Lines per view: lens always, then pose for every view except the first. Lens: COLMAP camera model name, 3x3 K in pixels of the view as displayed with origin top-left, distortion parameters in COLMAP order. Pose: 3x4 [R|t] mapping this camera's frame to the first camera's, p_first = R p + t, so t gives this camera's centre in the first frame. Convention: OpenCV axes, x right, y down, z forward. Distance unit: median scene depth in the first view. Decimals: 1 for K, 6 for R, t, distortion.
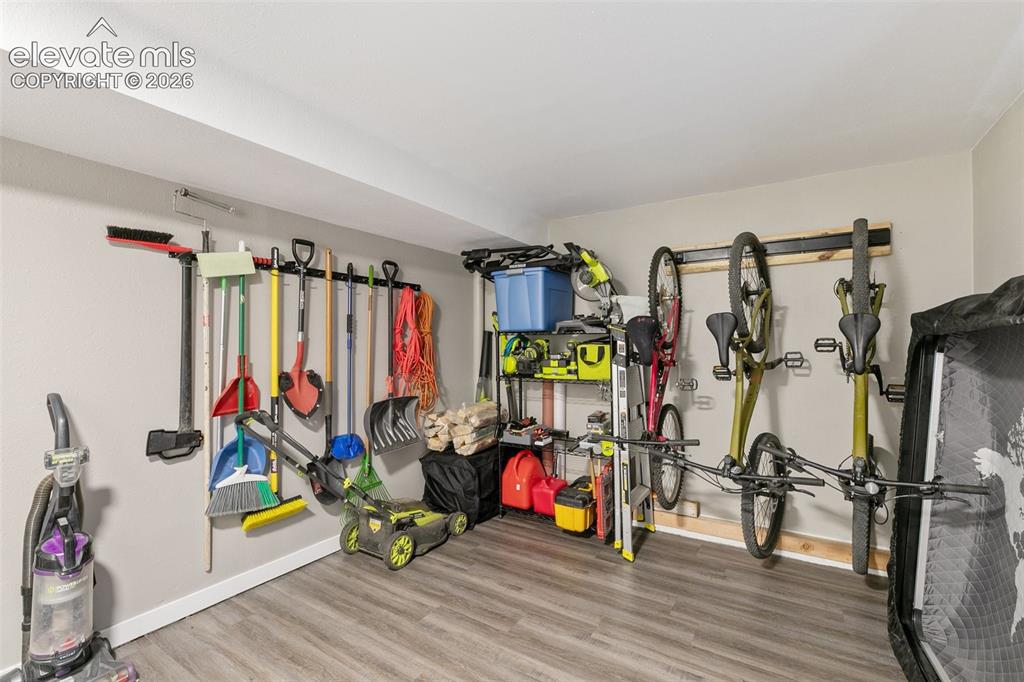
lens RADIAL K [[457.4, 0, 511.0], [0, 457.4, 339.1], [0, 0, 1]] dist [0.003060, 0.000527]
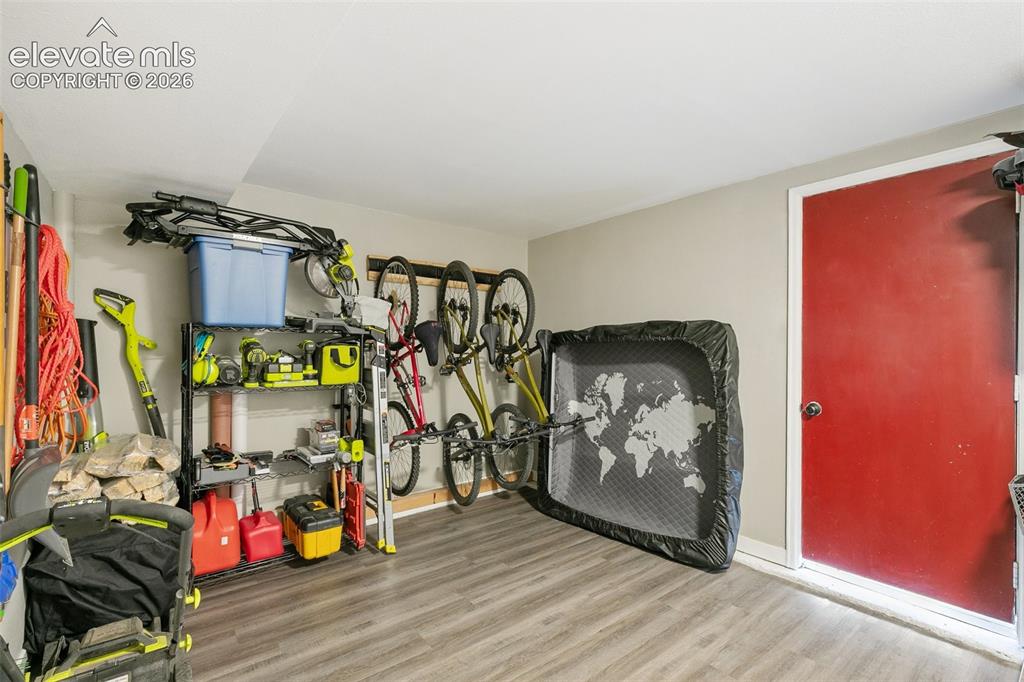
lens RADIAL K [[457.4, 0, 513.4], [0, 457.4, 350.0], [0, 0, 1]] dist [0.003060, 0.000527]
pose [[0.319054, 0.007733, 0.947705, -0.643979], [-0.020238, 0.999794, -0.001345, 0.016197], [-0.947521, -0.018751, 0.319144, 0.413800]]
